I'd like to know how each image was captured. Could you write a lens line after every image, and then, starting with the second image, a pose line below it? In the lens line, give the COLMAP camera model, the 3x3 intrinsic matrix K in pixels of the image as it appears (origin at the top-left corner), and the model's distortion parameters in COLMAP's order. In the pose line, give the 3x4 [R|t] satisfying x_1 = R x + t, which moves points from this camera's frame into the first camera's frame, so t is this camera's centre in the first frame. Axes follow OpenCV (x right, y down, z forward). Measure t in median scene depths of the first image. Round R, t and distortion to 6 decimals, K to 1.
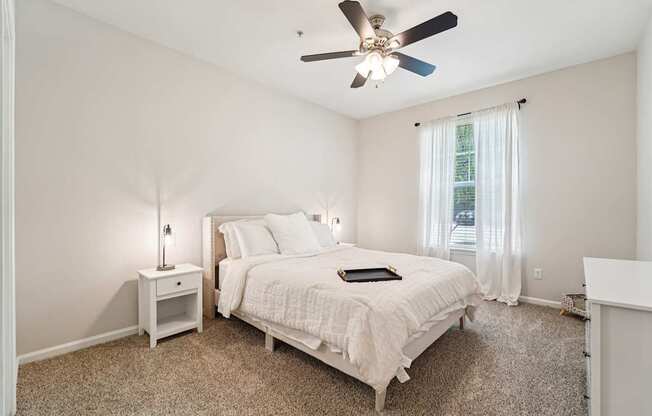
lens RADIAL K [[277.6, 0, 326.0], [0, 277.6, 208.0], [0, 0, 1]] dist [-0.024558, -0.000015]
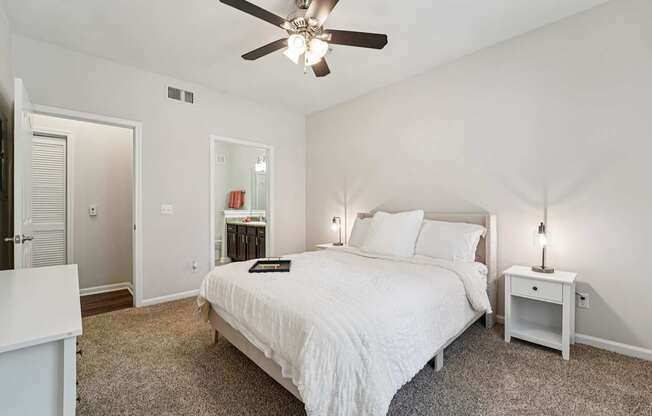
lens RADIAL K [[265.2, 0, 326.0], [0, 265.2, 208.0], [0, 0, 1]] dist [-0.026116, -0.000053]
pose [[-0.076523, 0.005318, -0.997054, 0.372408], [0.012041, 0.999918, 0.004409, 0.001010], [0.996995, -0.011669, -0.076581, 0.404328]]
